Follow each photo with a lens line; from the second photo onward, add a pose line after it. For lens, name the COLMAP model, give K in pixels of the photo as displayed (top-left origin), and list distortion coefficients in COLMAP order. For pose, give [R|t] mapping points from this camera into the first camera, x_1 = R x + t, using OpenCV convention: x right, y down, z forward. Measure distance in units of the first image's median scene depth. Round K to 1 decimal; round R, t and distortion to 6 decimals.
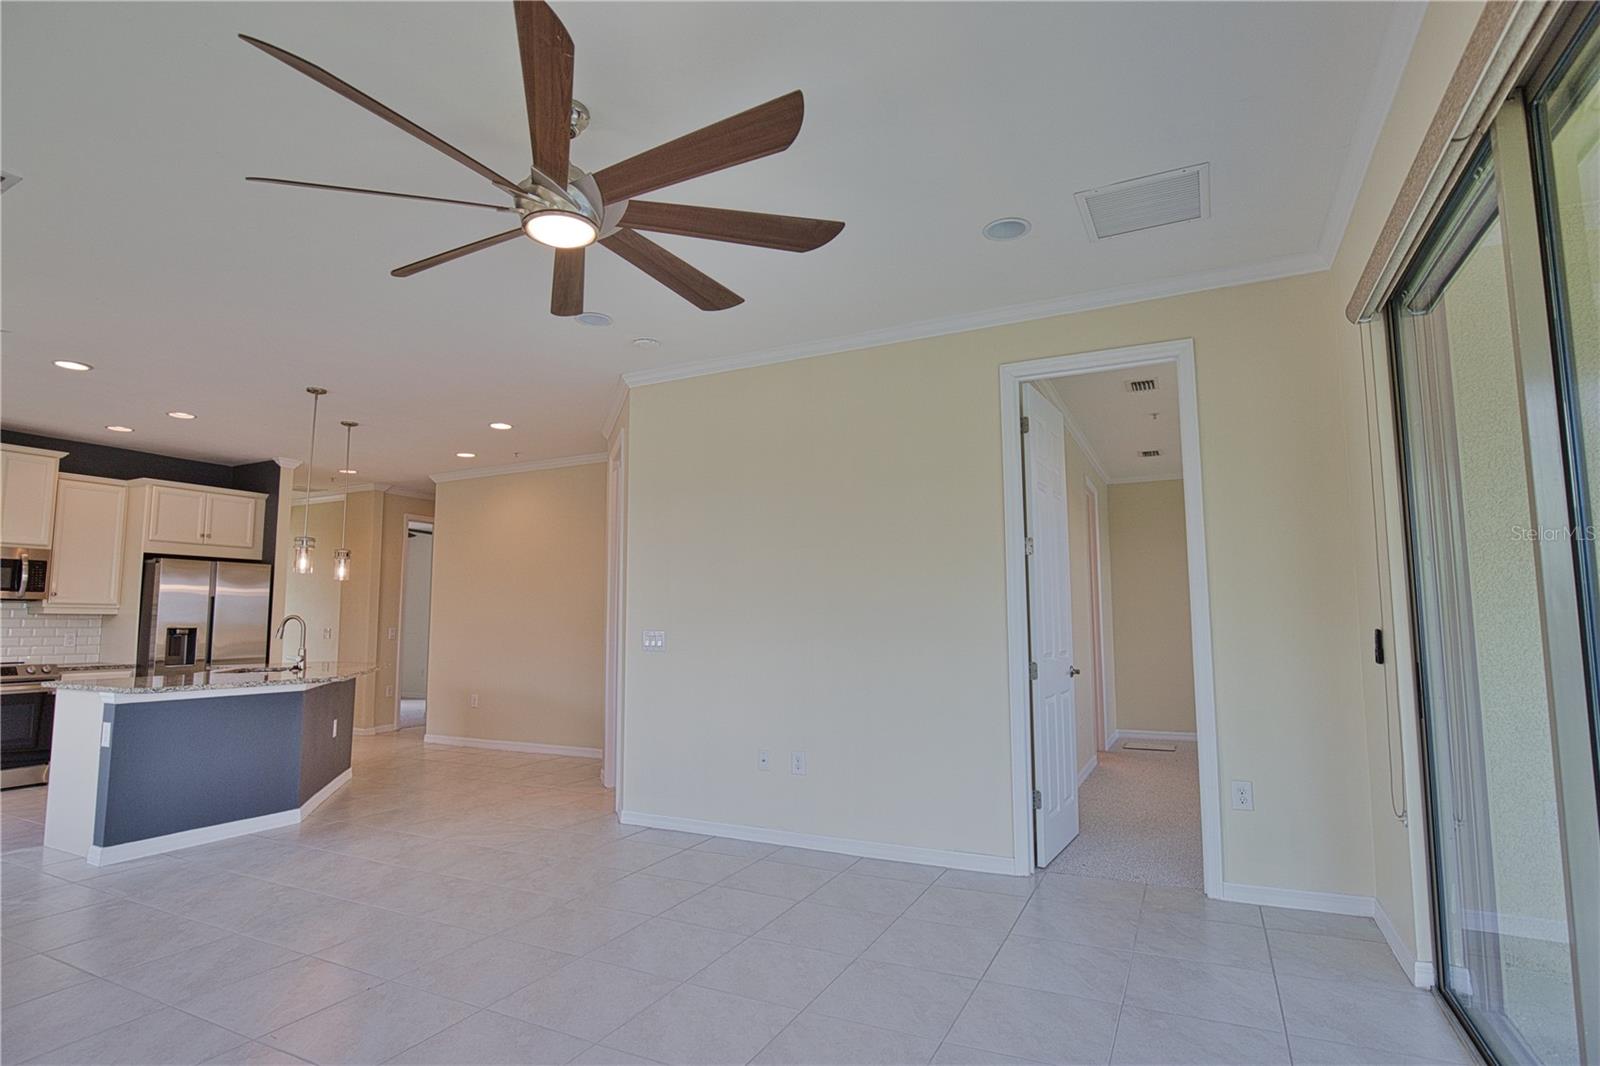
lens RADIAL K [[810.6, 0, 794.8], [0, 810.6, 544.6], [0, 0, 1]] dist [-0.020364, 0.000057]
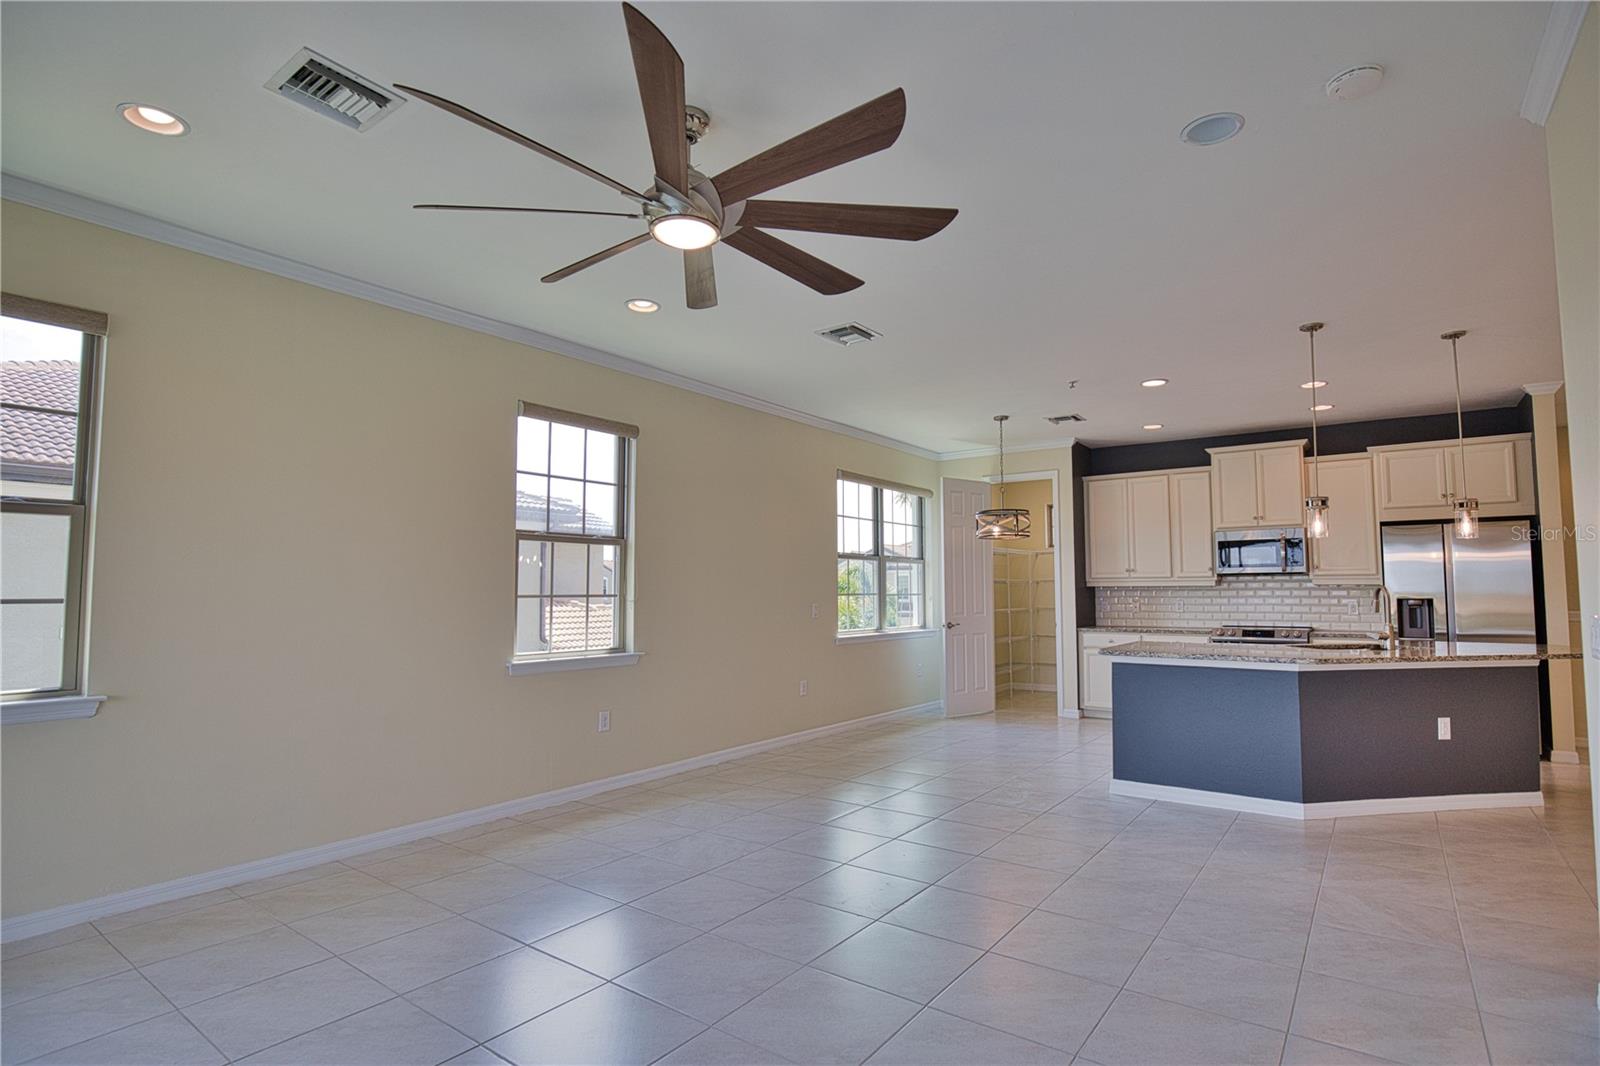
lens RADIAL K [[798.3, 0, 821.5], [0, 798.3, 538.3], [0, 0, 1]] dist [-0.015405, 0.000134]
pose [[-0.153565, -0.062289, -0.986173, 0.258496], [0.096379, 0.992308, -0.077685, 0.040832], [0.983427, -0.106976, -0.146380, 0.475936]]
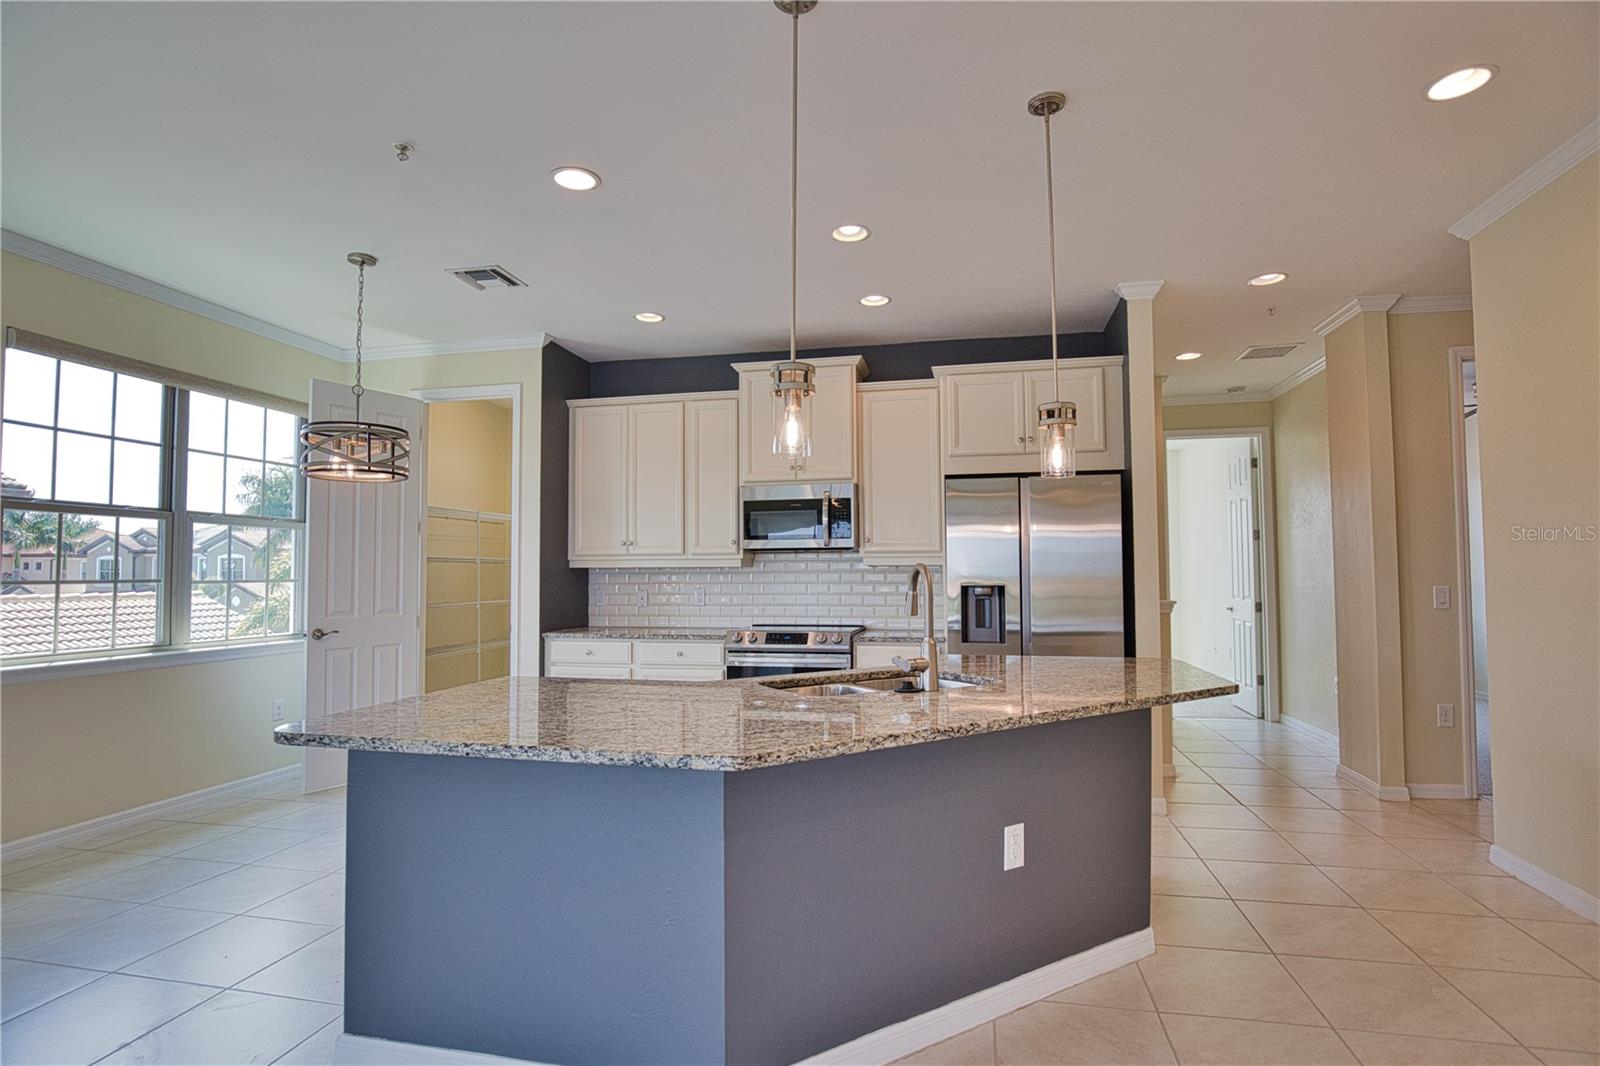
lens RADIAL K [[803.2, 0, 804.5], [0, 803.2, 534.5], [0, 0, 1]] dist [-0.020779, -0.000108]
pose [[0.251740, -0.045520, -0.966724, -0.186353], [0.095807, 0.995159, -0.021910, 0.066157], [0.963041, -0.087104, 0.254882, 0.722023]]
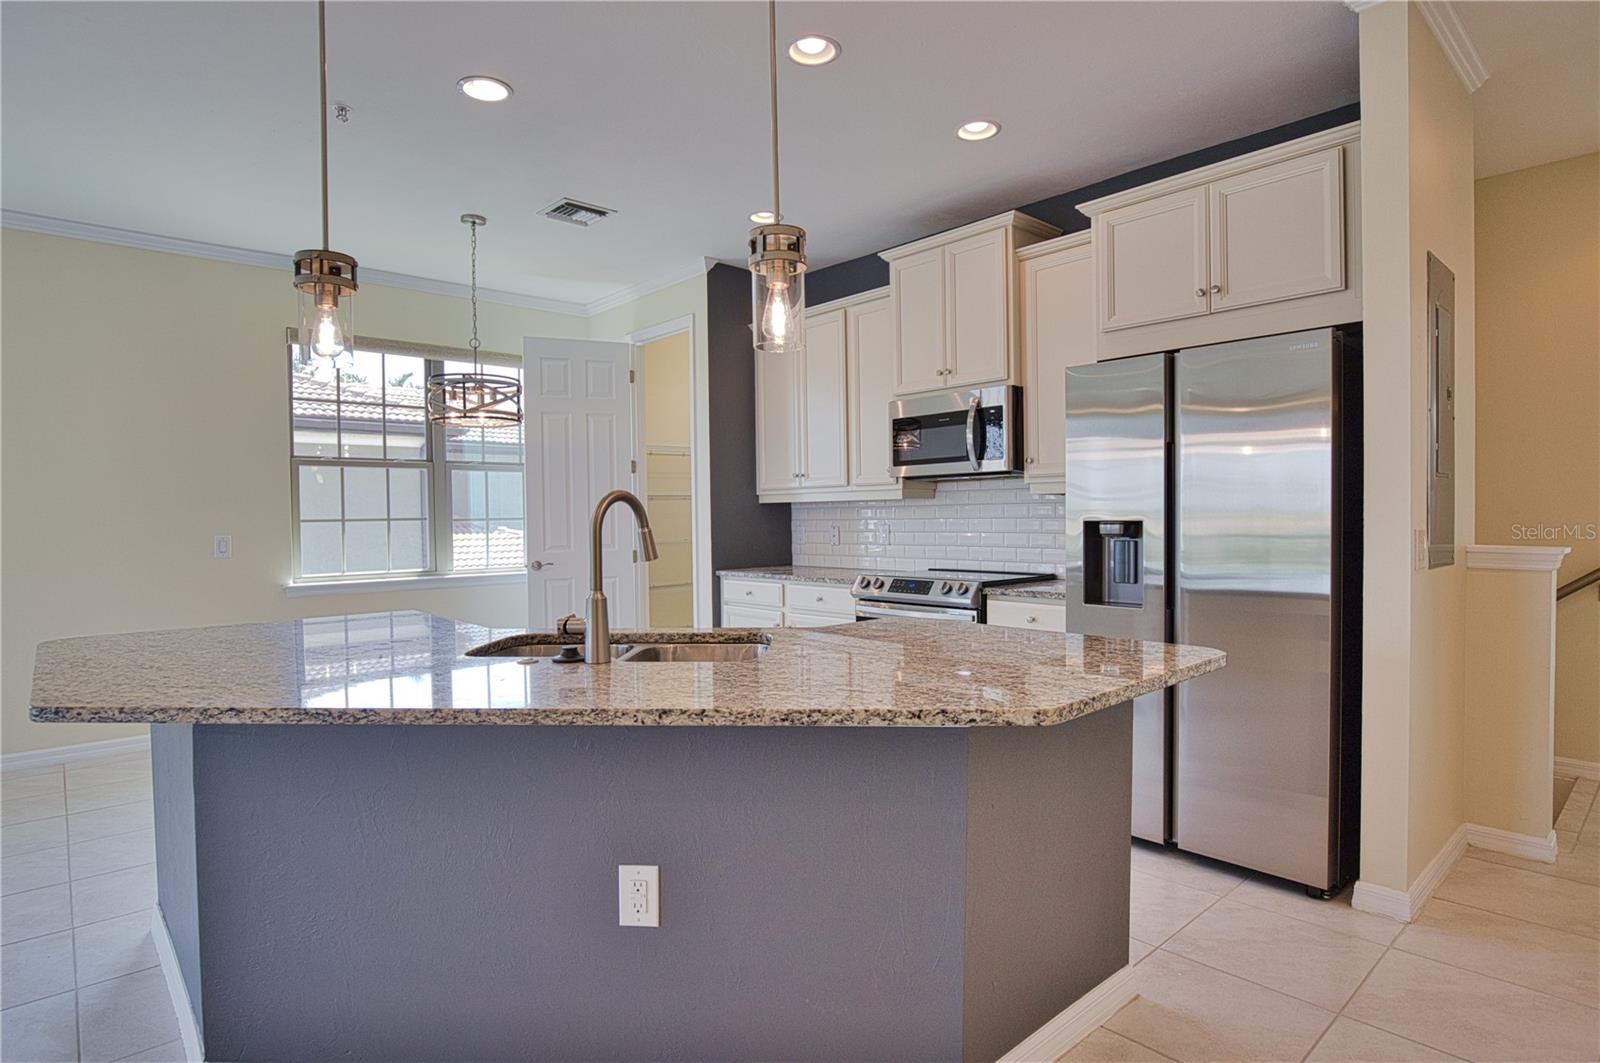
lens RADIAL K [[848.8, 0, 808.7], [0, 848.8, 534.7], [0, 0, 1]] dist [-0.024300, -0.000035]
pose [[-0.356478, 0.029489, -0.933838, -0.289599], [0.102913, 0.994659, -0.007875, 0.101329], [0.928619, -0.098912, -0.357609, 1.036335]]
